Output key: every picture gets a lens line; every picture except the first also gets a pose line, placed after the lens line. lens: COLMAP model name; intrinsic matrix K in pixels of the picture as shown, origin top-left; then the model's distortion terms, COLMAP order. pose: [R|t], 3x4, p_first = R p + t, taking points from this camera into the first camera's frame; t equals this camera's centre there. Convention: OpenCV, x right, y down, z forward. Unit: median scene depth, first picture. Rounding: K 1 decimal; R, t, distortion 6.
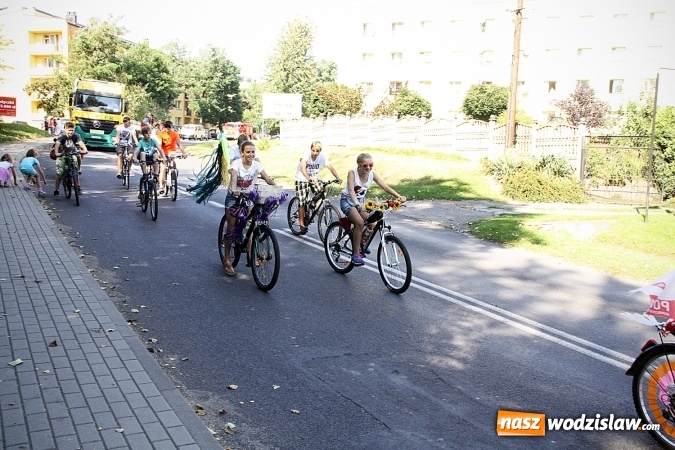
lens RADIAL K [[650.0, 0, 332.6], [0, 650.0, 208.2], [0, 0, 1]] dist [-0.032757, 0.000000]
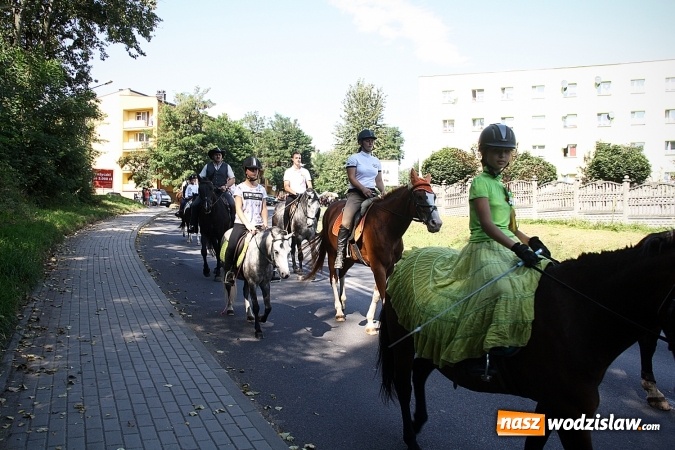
lens RADIAL K [[577.1, 0, 330.1], [0, 577.1, 223.5], [0, 0, 1]] dist [-0.155760, 0.193449]
pose [[0.997225, -0.013601, -0.073198, -0.088571], [0.008514, 0.997555, -0.069365, -0.023266], [0.073963, 0.068549, 0.994902, 0.150457]]
